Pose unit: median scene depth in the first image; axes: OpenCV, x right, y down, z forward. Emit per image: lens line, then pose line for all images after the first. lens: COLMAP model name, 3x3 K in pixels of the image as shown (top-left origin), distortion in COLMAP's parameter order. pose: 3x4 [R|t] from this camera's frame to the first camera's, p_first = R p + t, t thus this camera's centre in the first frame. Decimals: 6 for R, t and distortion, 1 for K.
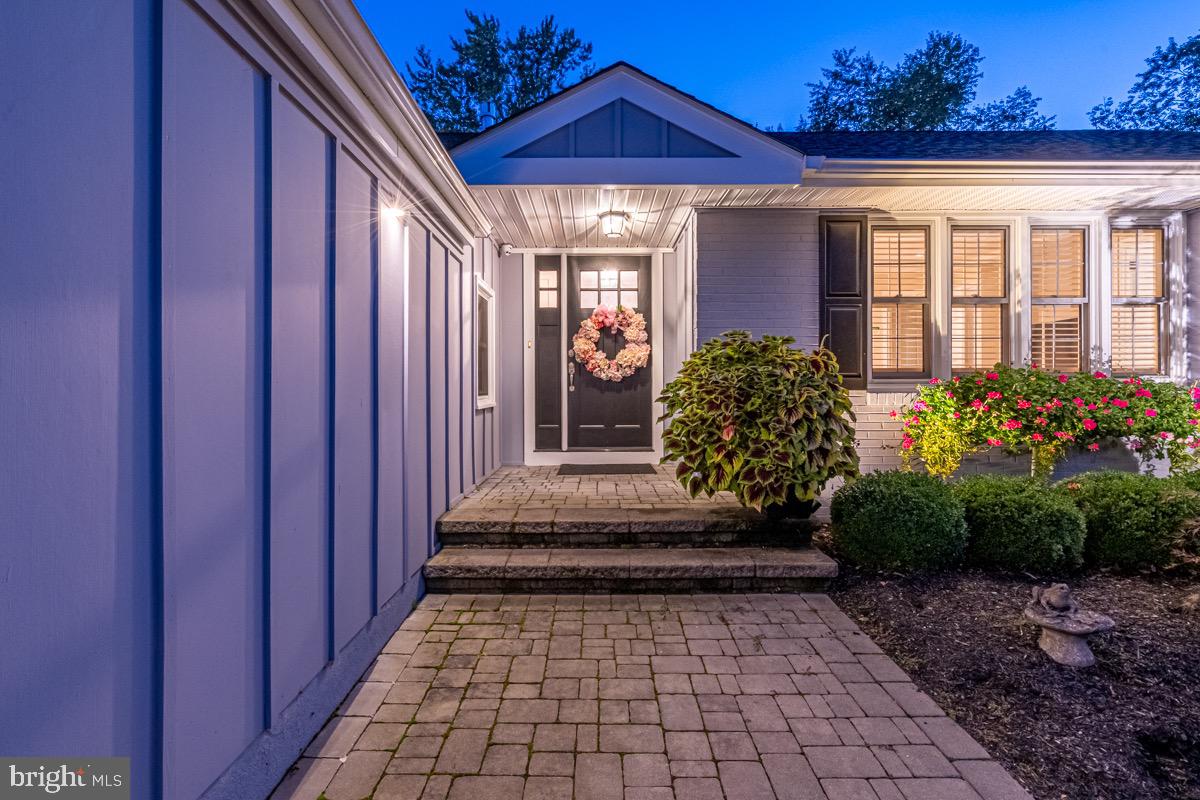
lens RADIAL K [[594.3, 0, 600.5], [0, 594.3, 390.4], [0, 0, 1]] dist [-0.002666, 0.000698]
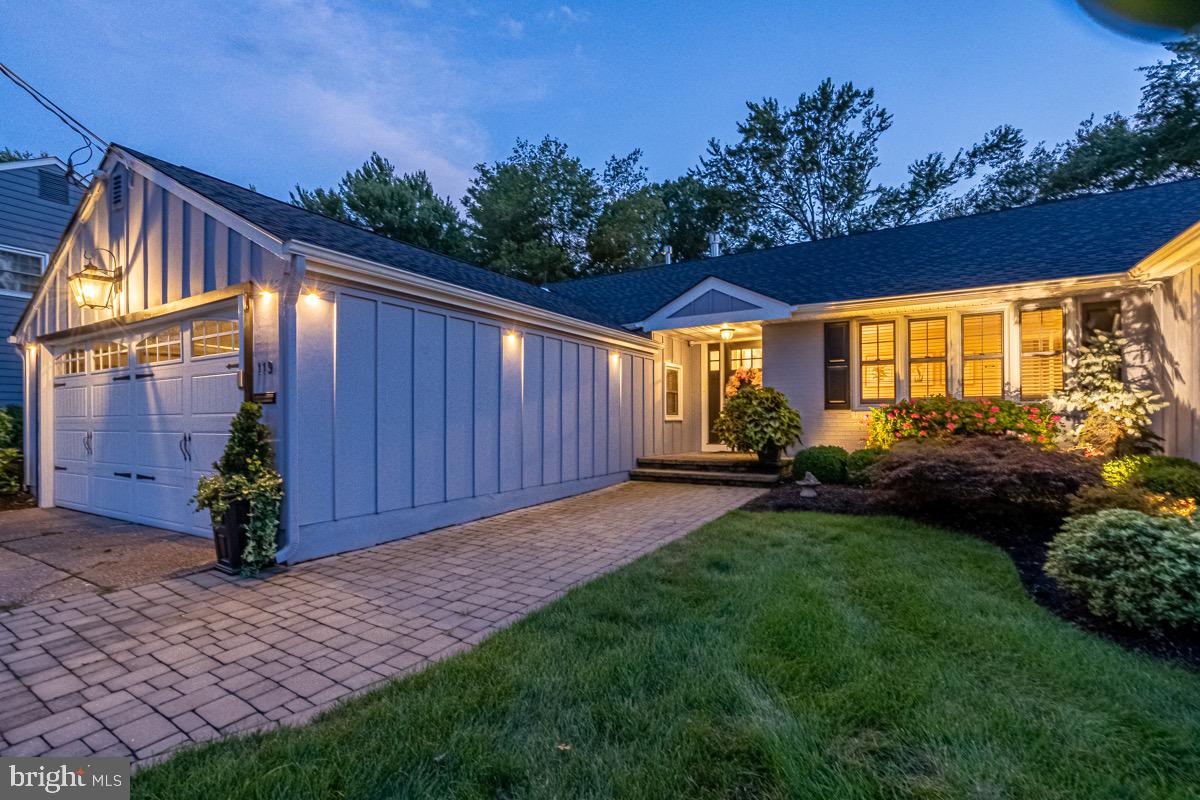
lens RADIAL K [[546.7, 0, 591.1], [0, 546.7, 422.0], [0, 0, 1]] dist [-0.000770, 0.000447]
pose [[0.858180, -0.000840, -0.513348, 0.578832], [0.000843, 1.000000, -0.000228, 0.035303], [0.513348, -0.000237, 0.858181, -0.885060]]
